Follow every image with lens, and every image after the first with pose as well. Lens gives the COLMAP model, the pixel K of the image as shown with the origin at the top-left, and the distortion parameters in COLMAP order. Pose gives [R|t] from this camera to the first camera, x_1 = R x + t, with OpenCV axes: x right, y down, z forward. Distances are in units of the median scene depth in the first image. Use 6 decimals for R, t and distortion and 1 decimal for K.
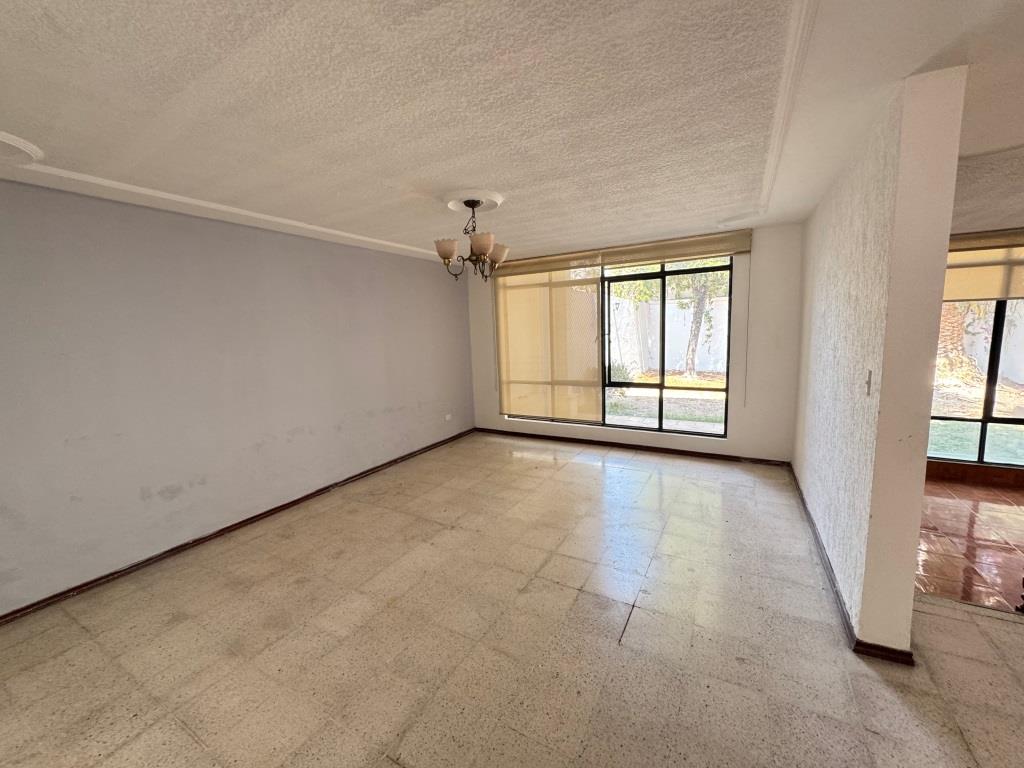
lens RADIAL K [[407.6, 0, 509.8], [0, 407.6, 382.2], [0, 0, 1]] dist [-0.004363, 0.000522]
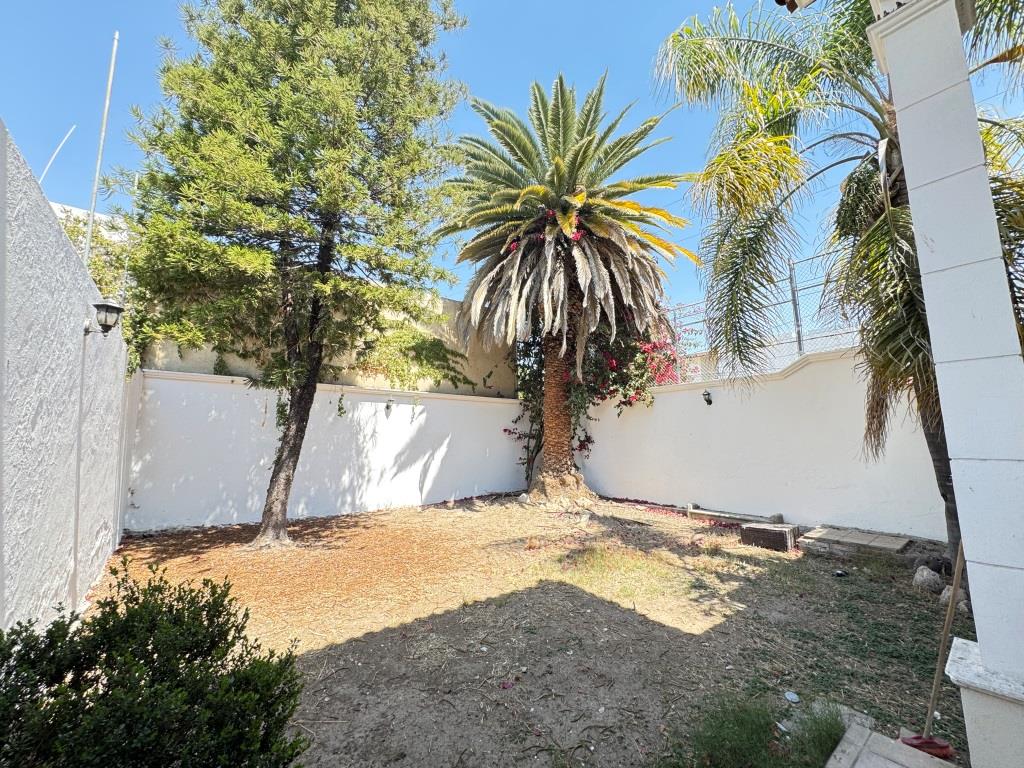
lens RADIAL K [[407.6, 0, 514.5], [0, 407.6, 385.5], [0, 0, 1]] dist [-0.004363, 0.000522]
pose [[0.356302, 0.167862, 0.919169, 0.549081], [0.115791, 0.968215, -0.221703, -0.261818], [-0.927168, 0.185425, 0.325540, 3.043827]]
